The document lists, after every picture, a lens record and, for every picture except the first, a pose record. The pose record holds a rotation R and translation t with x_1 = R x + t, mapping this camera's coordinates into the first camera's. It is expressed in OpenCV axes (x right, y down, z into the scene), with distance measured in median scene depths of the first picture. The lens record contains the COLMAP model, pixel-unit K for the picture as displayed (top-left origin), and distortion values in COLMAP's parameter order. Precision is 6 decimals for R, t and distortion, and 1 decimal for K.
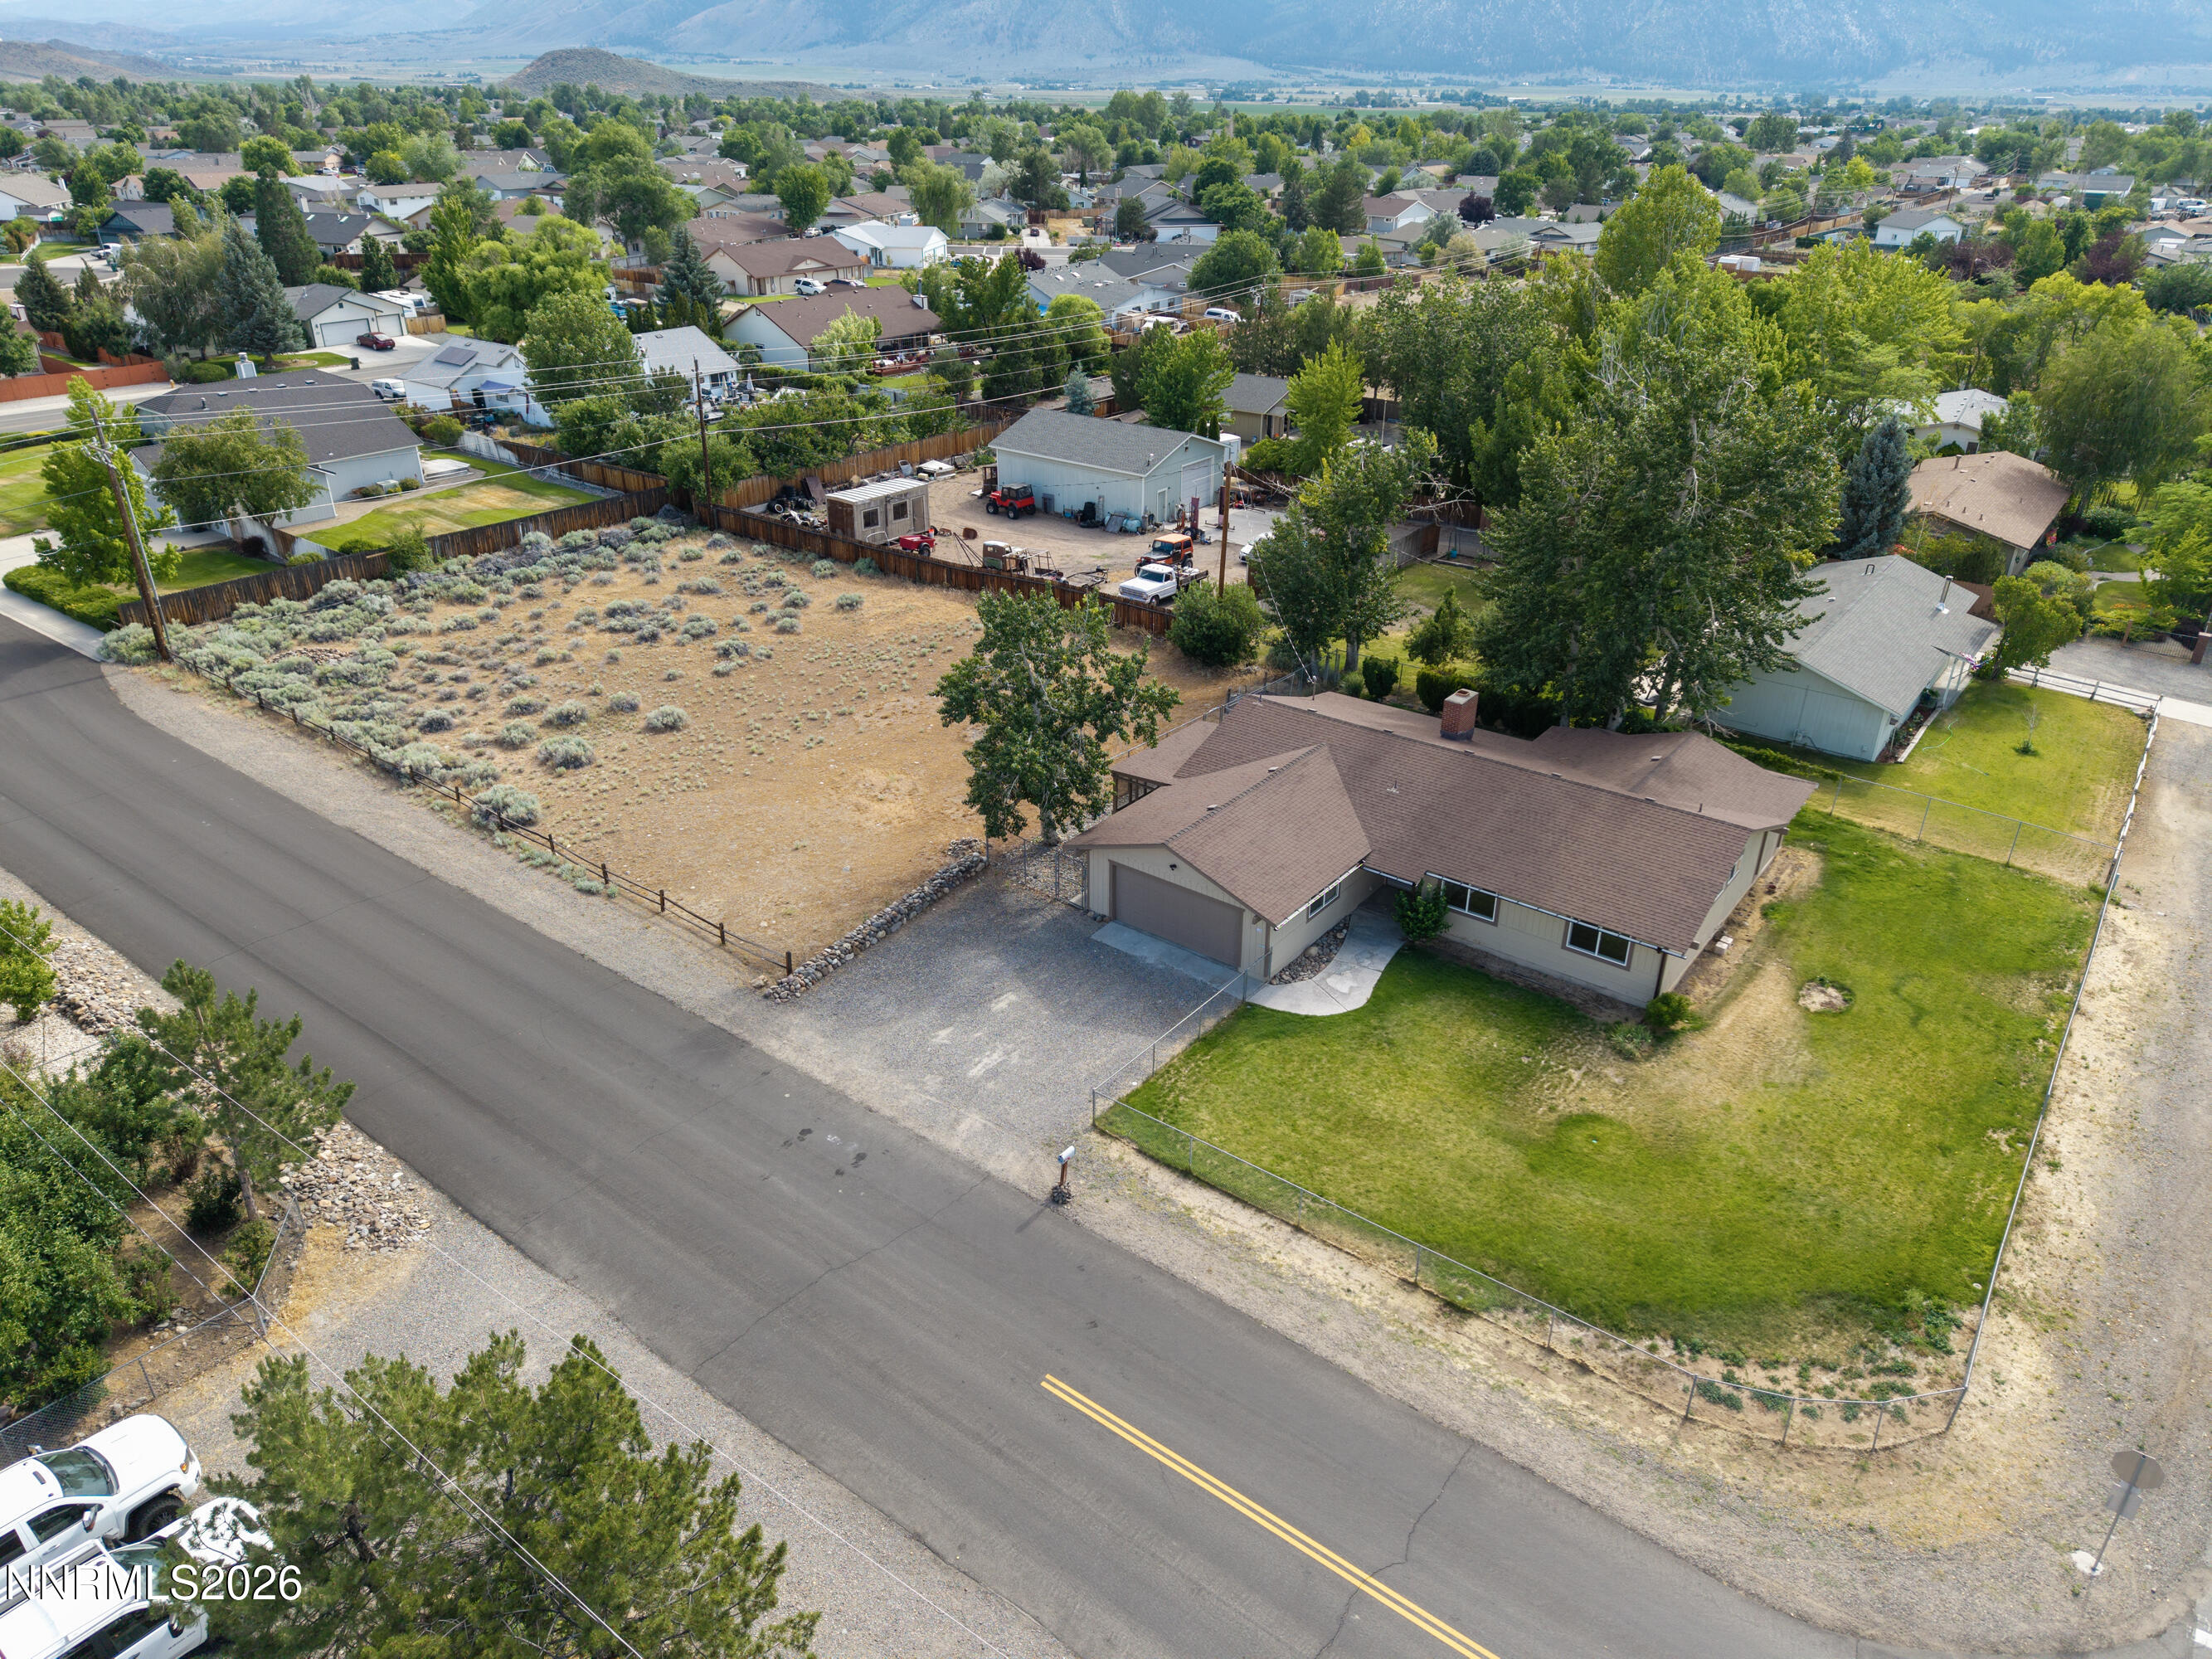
lens RADIAL K [[1477.6, 0, 1110.5], [0, 1477.6, 828.4], [0, 0, 1]] dist [0.028056, -0.026176]
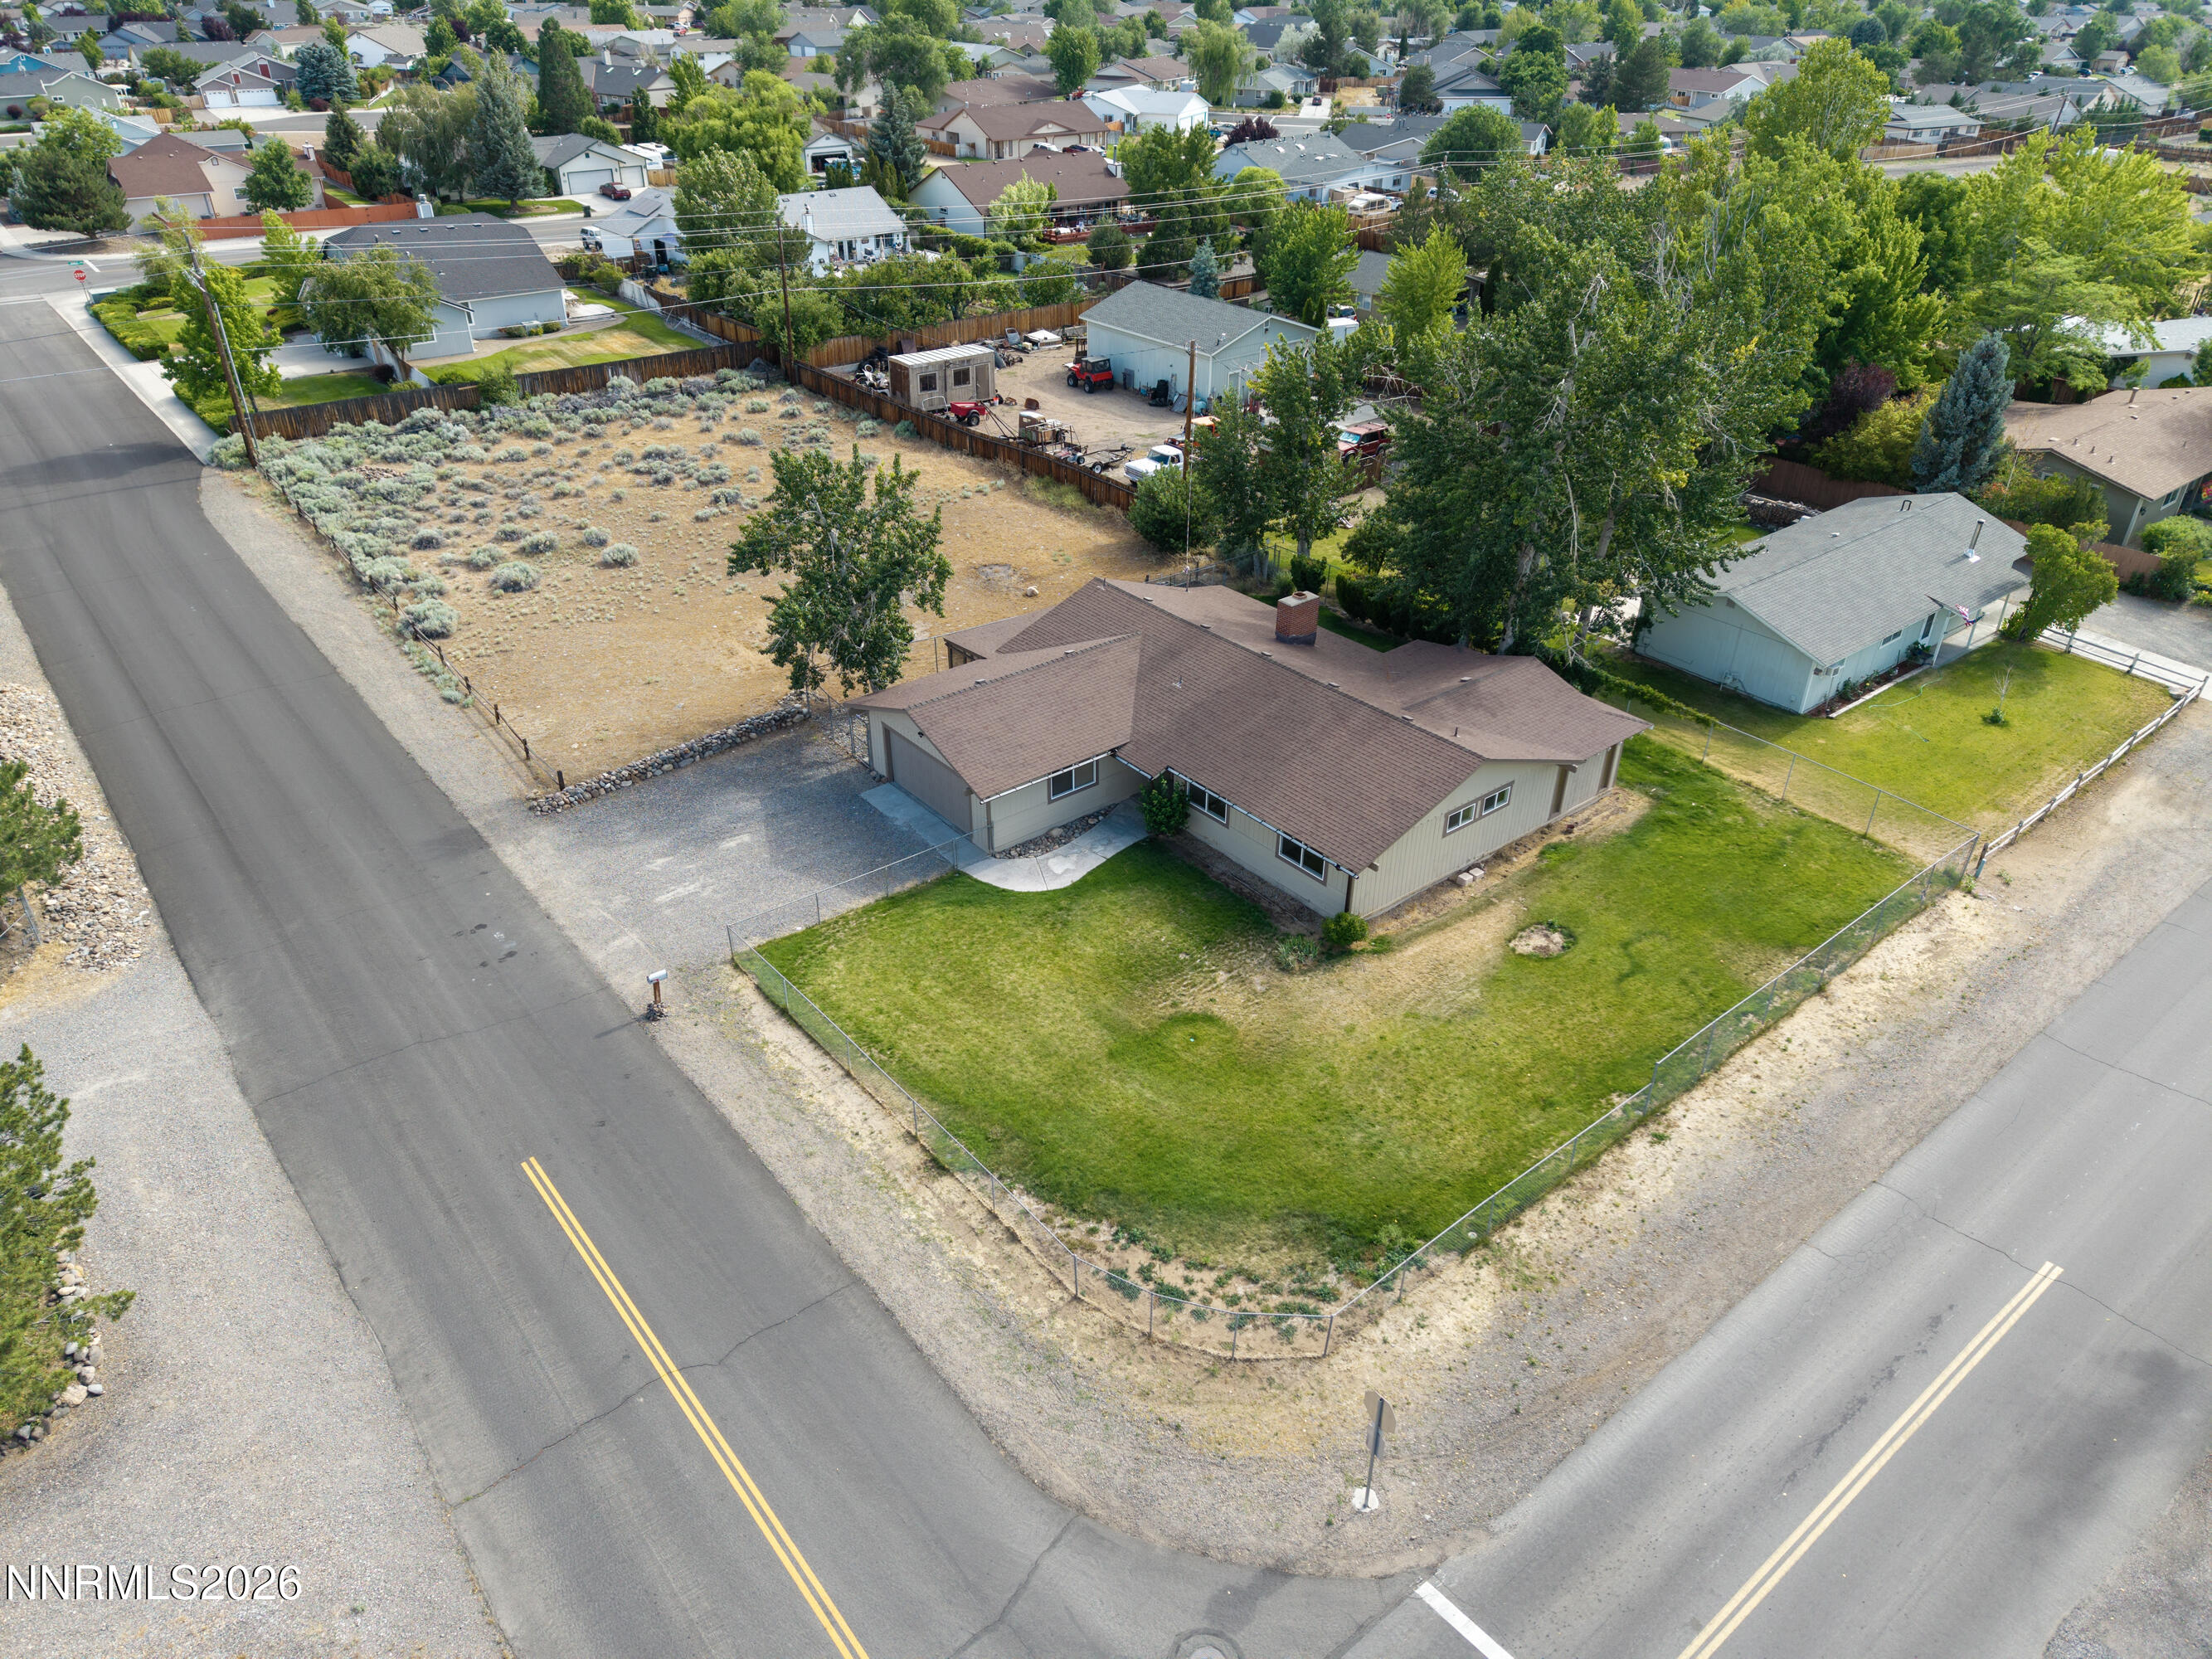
lens RADIAL K [[1477.6, 0, 1110.5], [0, 1477.6, 828.4], [0, 0, 1]] dist [0.028056, -0.026176]
pose [[0.972798, 0.121259, -0.197384, 0.287256], [-0.106388, 0.990744, 0.084312, -0.006637], [0.205780, -0.061019, 0.976694, 0.012397]]
